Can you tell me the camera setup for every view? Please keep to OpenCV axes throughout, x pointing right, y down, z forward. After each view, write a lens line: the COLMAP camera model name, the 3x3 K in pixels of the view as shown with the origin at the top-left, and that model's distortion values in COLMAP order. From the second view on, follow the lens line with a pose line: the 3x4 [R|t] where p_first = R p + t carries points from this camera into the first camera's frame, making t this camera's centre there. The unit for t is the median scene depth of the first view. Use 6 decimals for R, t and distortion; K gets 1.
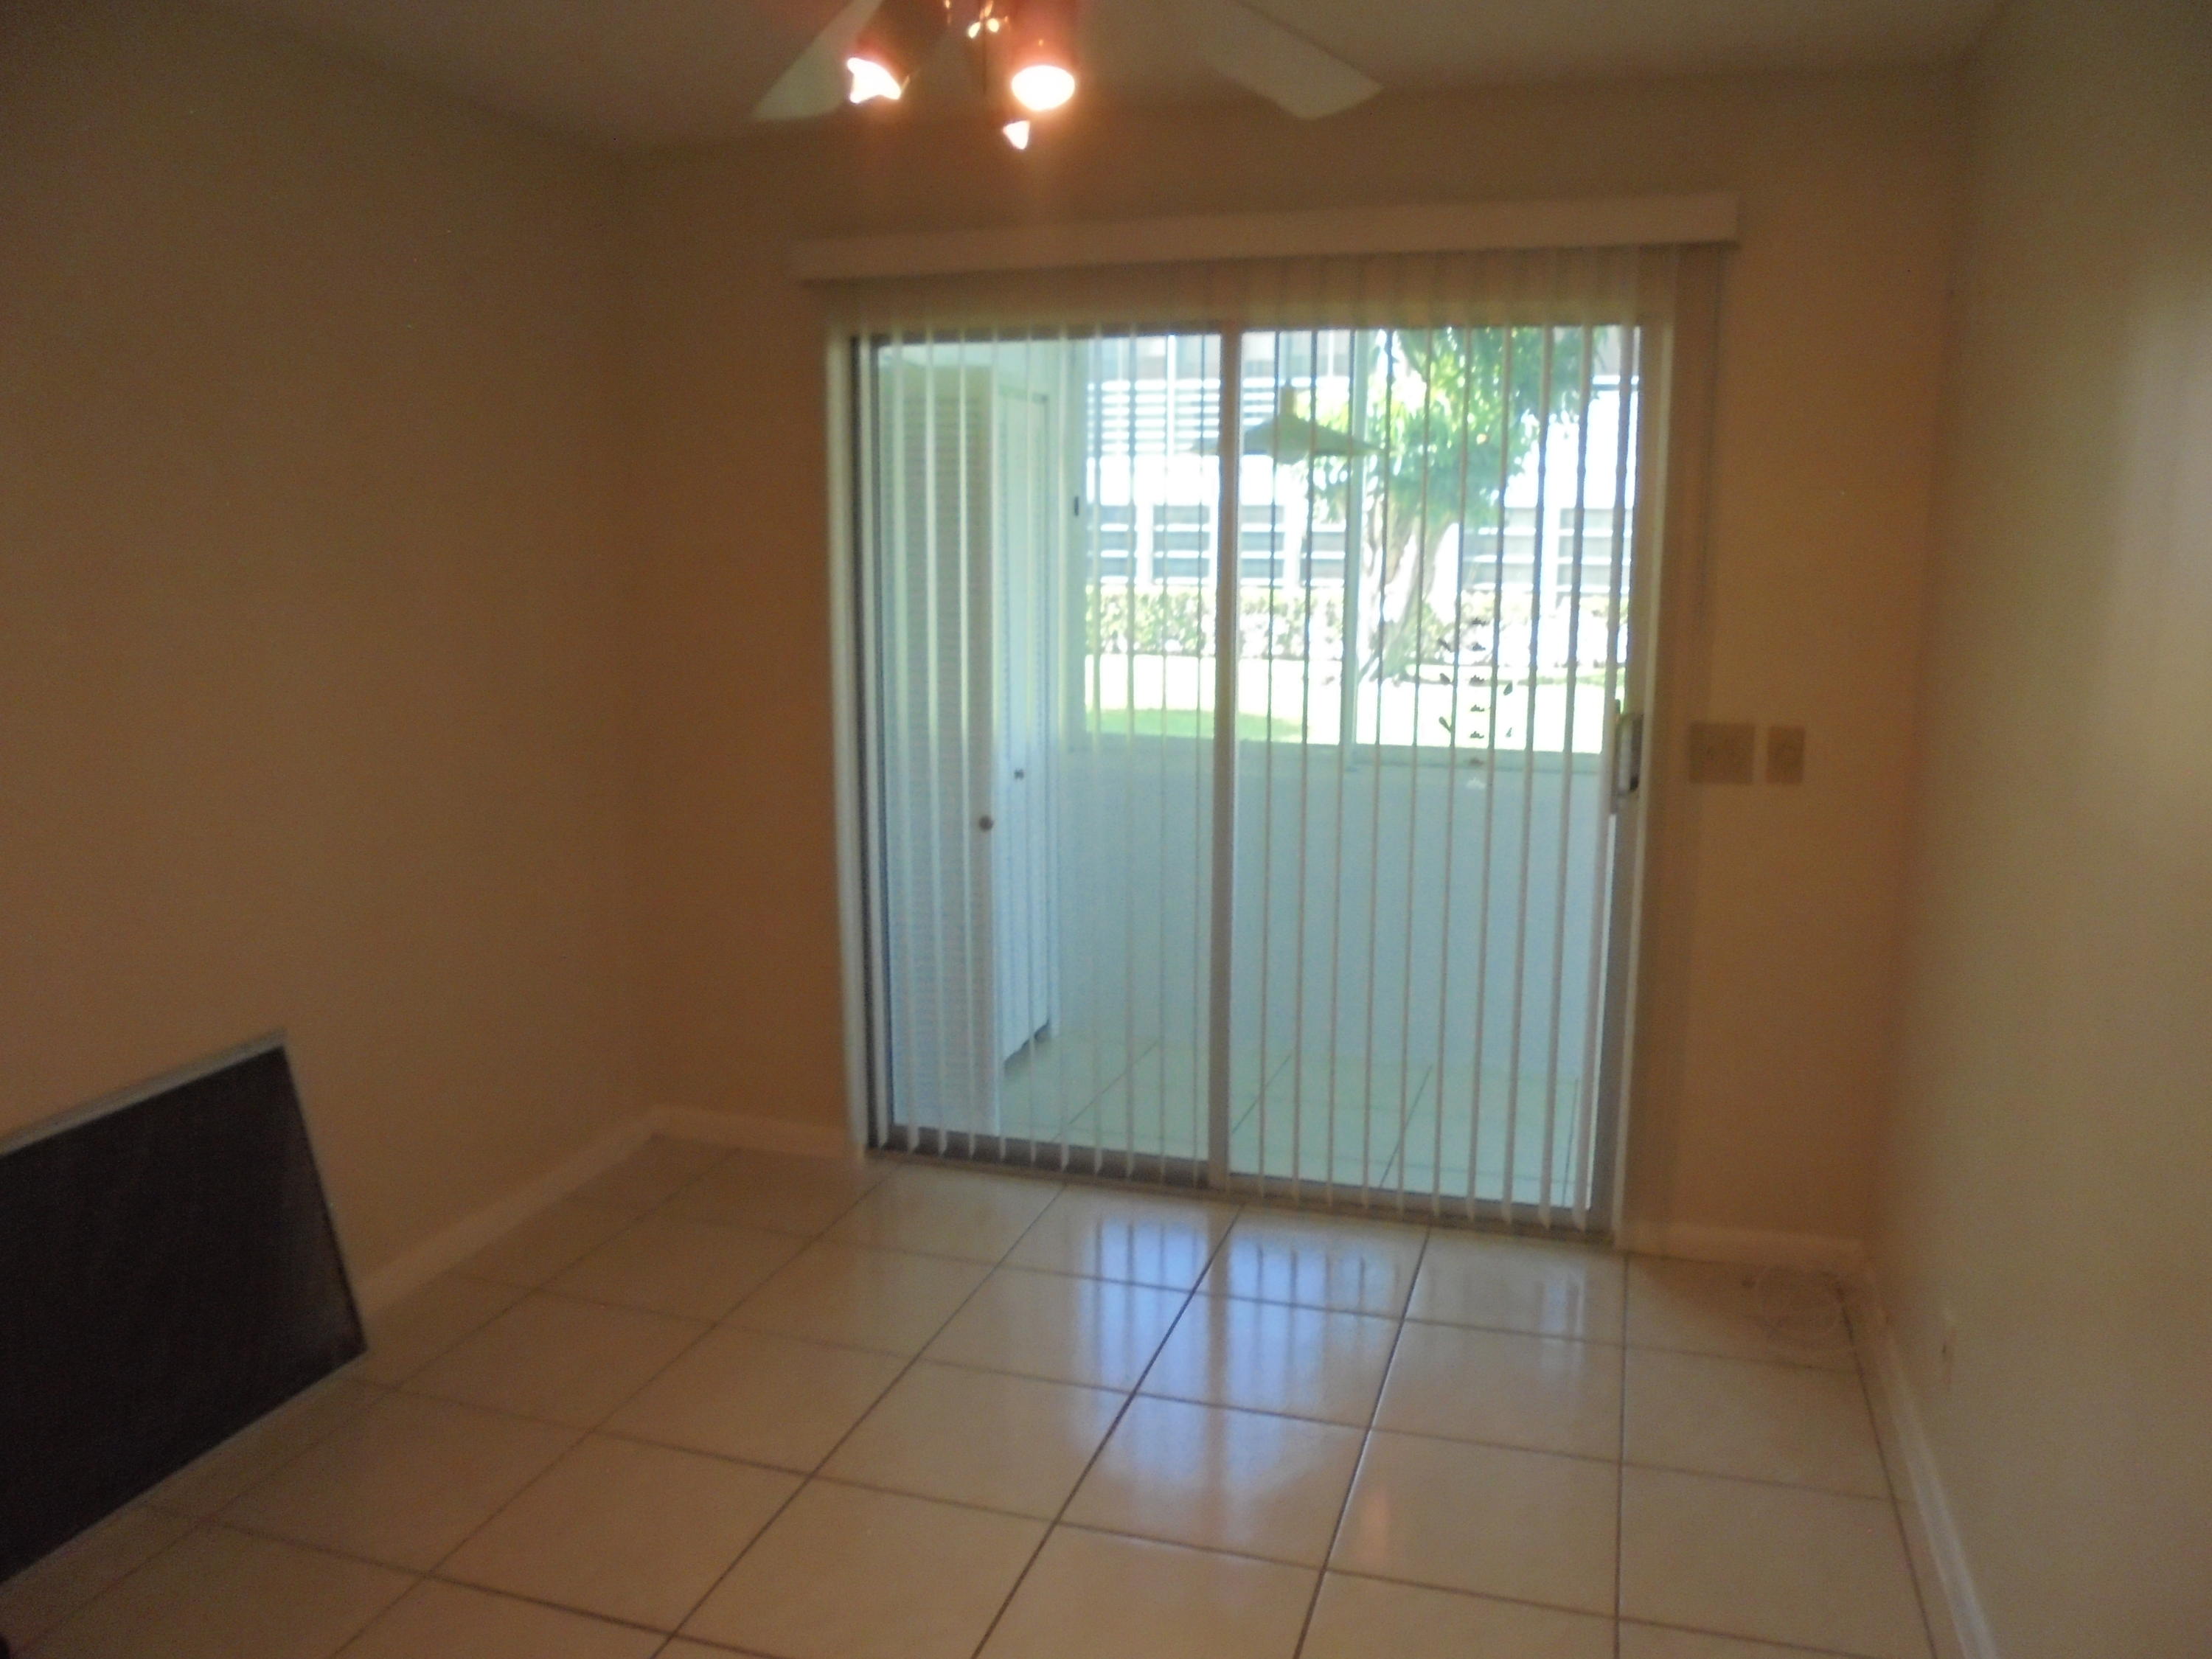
lens RADIAL K [[1646.1, 0, 1106.1], [0, 1646.1, 827.0], [0, 0, 1]] dist [-0.086798, 0.045295]
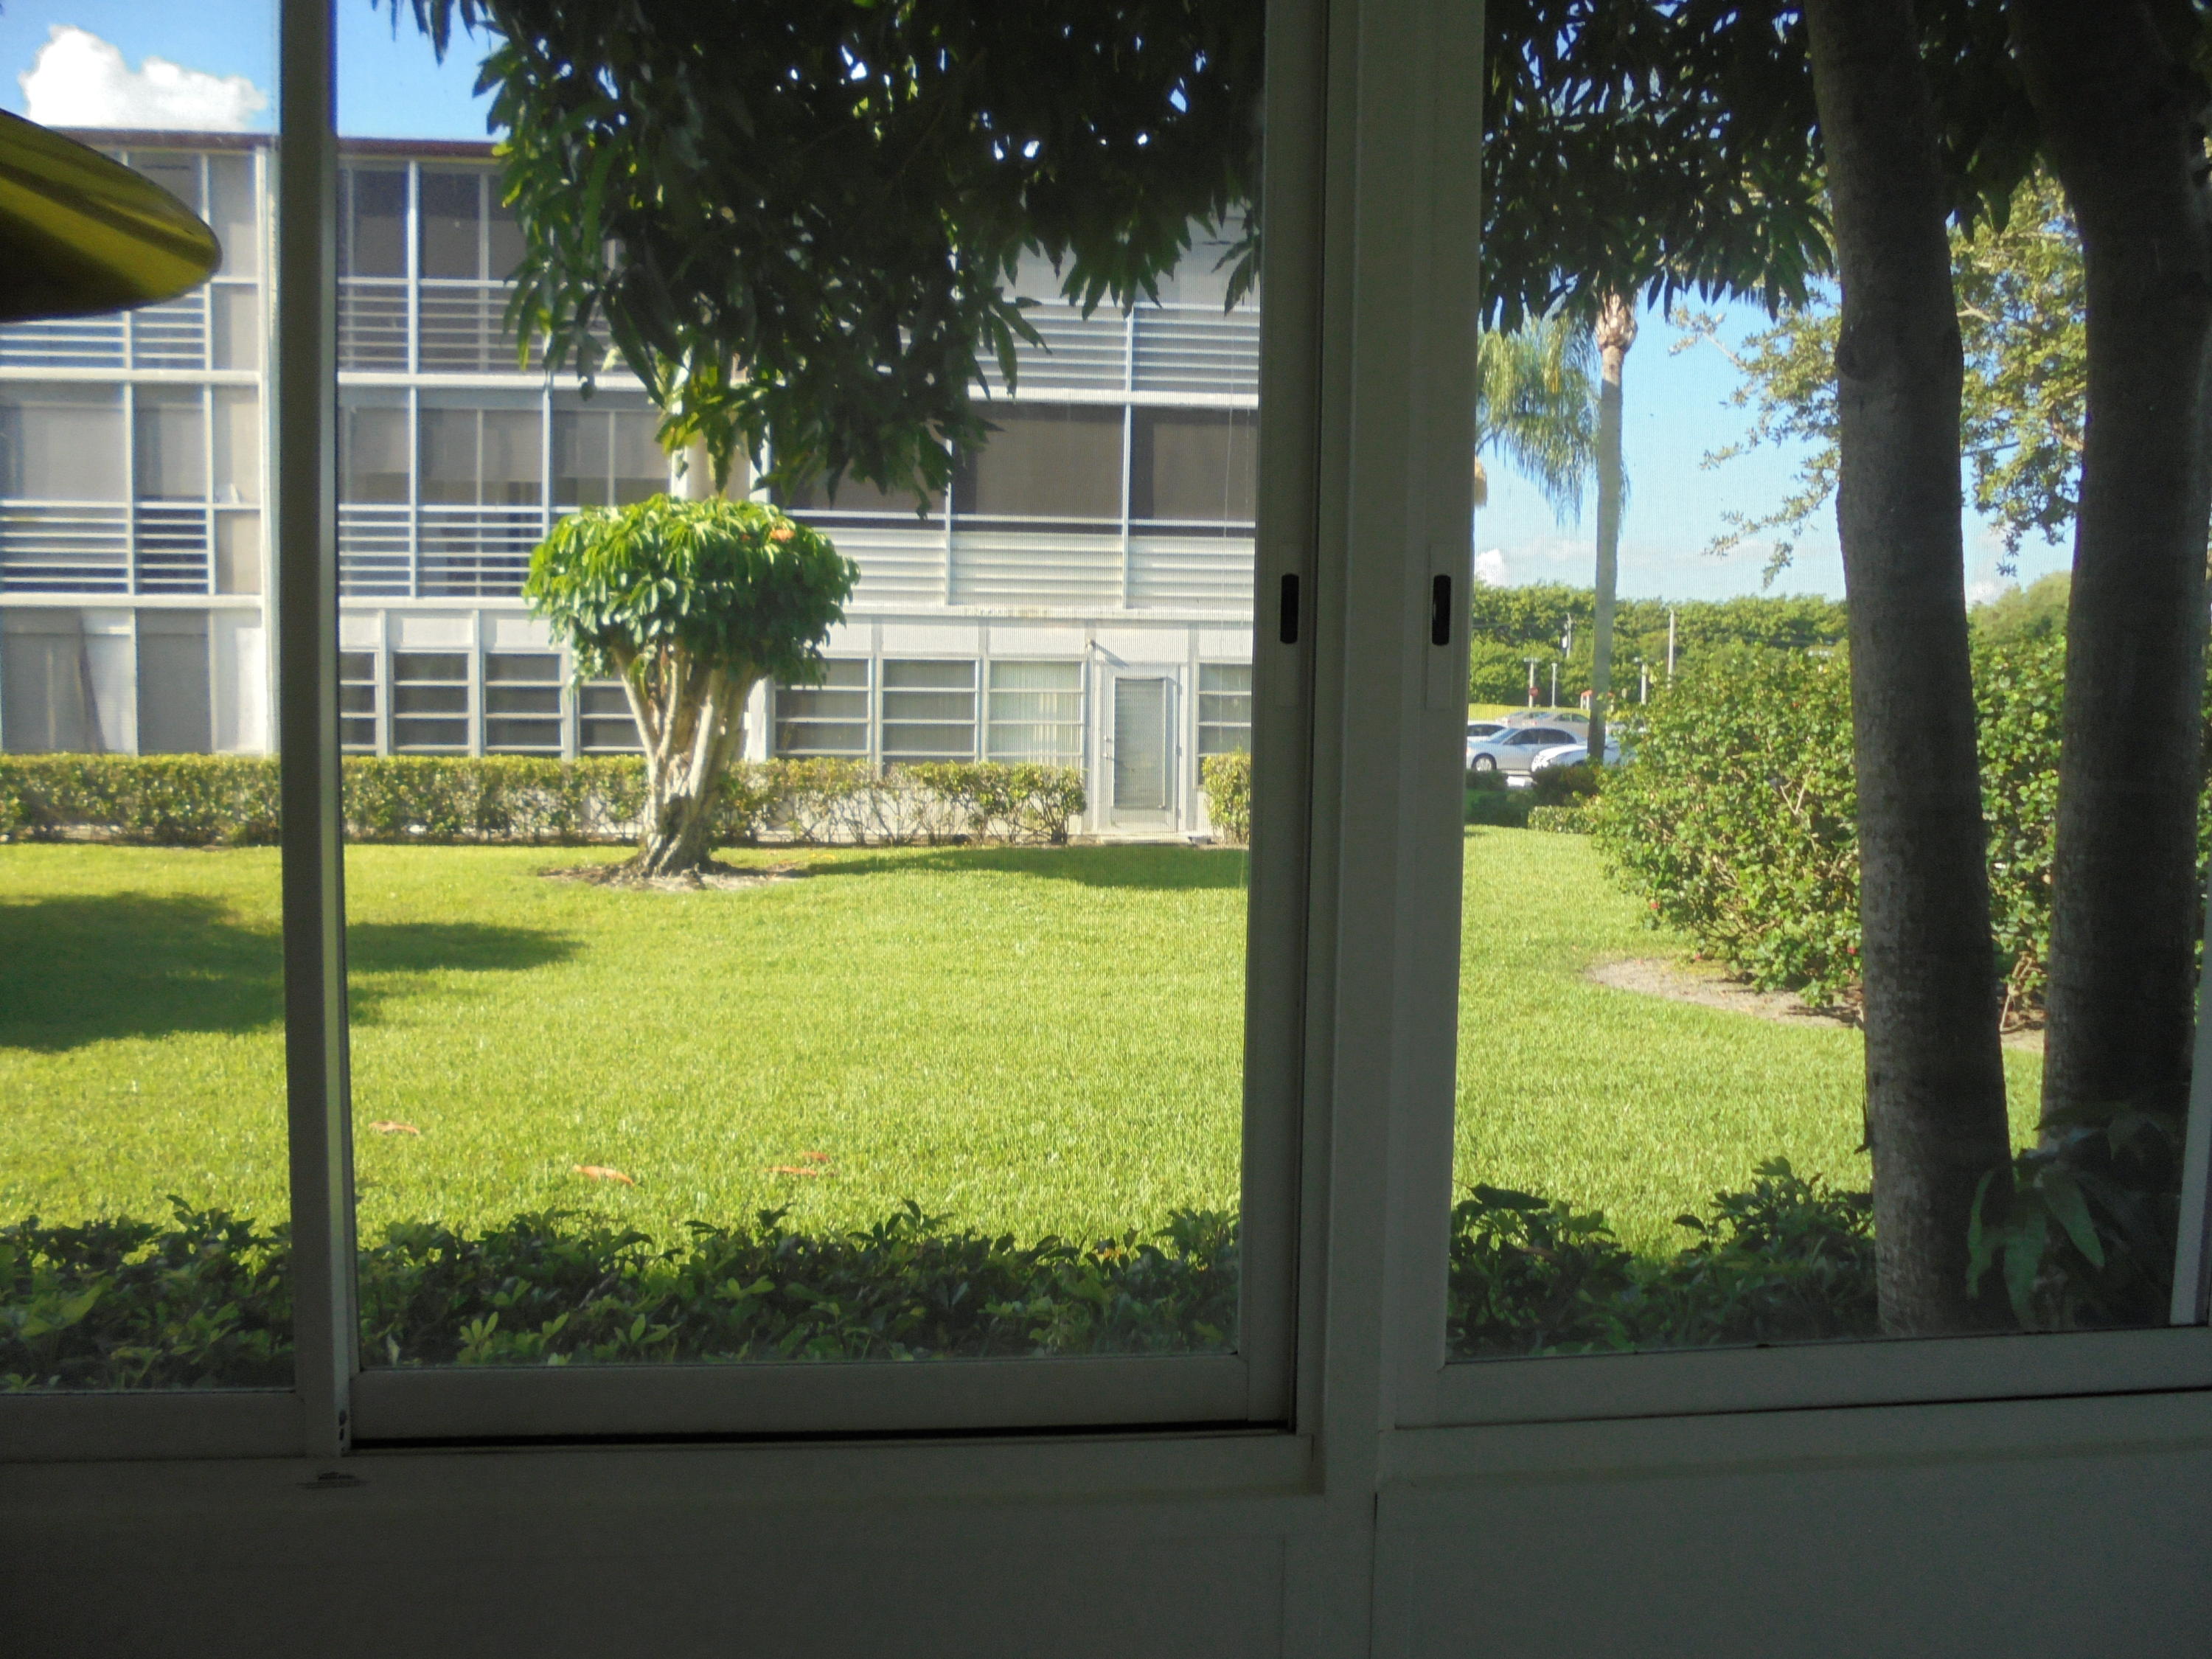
lens RADIAL K [[1646.1, 0, 1107.3], [0, 1646.1, 830.6], [0, 0, 1]] dist [-0.086798, 0.045295]
pose [[0.922904, -0.021645, 0.384422, 0.048822], [0.058202, 0.994788, -0.083718, -0.026396], [-0.380606, 0.099638, 0.919354, 0.161809]]
